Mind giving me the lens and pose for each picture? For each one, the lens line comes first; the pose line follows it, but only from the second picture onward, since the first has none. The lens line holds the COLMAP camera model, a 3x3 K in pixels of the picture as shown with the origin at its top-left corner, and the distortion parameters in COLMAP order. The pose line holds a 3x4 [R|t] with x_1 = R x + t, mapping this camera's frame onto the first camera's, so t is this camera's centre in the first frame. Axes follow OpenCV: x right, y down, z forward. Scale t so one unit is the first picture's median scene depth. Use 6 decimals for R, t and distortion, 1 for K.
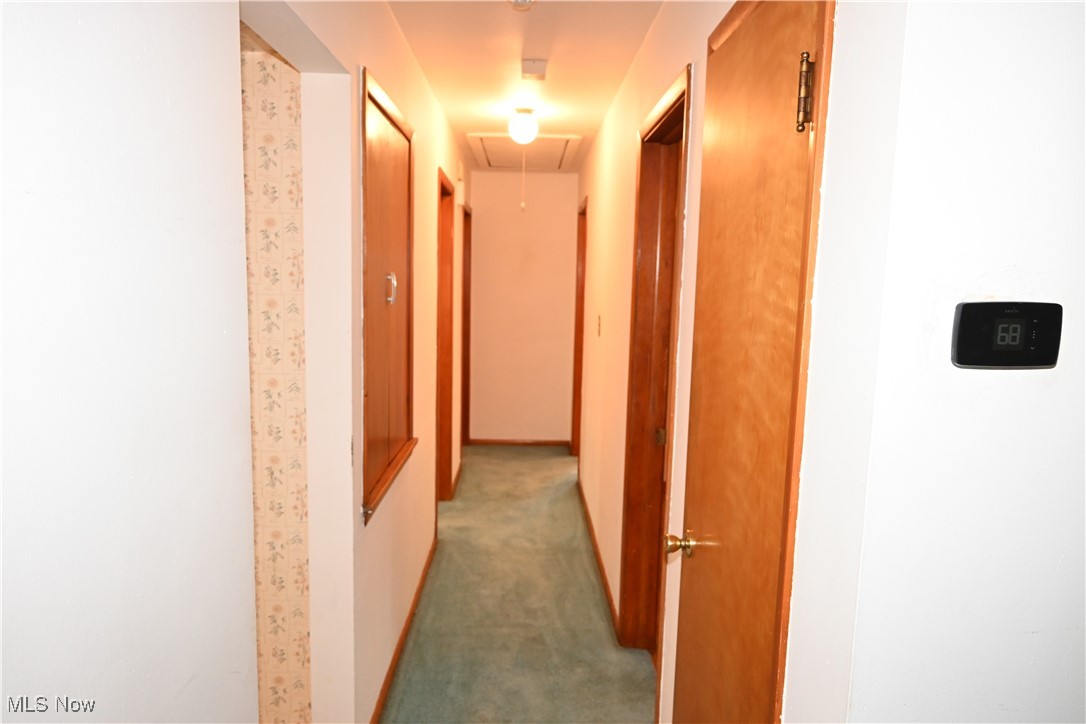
lens RADIAL K [[734.8, 0, 543.0], [0, 734.8, 362.0], [0, 0, 1]] dist [-0.003097, 0.003675]
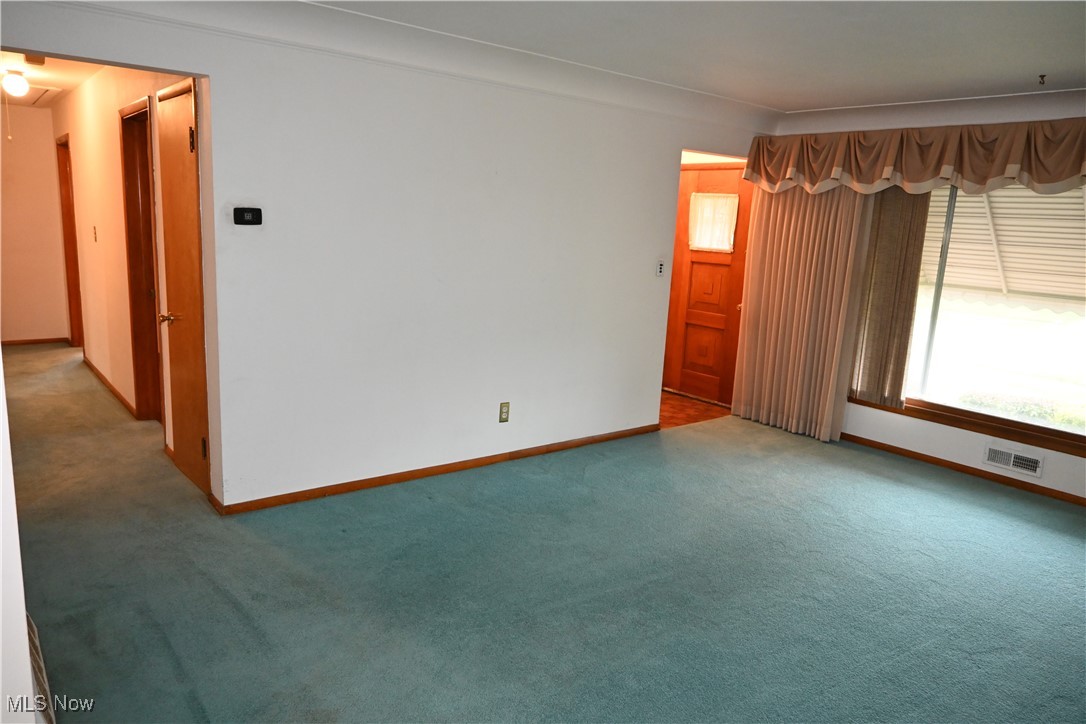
lens RADIAL K [[734.8, 0, 543.0], [0, 734.8, 362.0], [0, 0, 1]] dist [-0.003097, 0.003675]
pose [[0.791658, -0.104410, 0.601976, -0.146899], [0.046426, 0.992721, 0.111128, 0.098080], [-0.609197, -0.060028, 0.790743, -0.815628]]
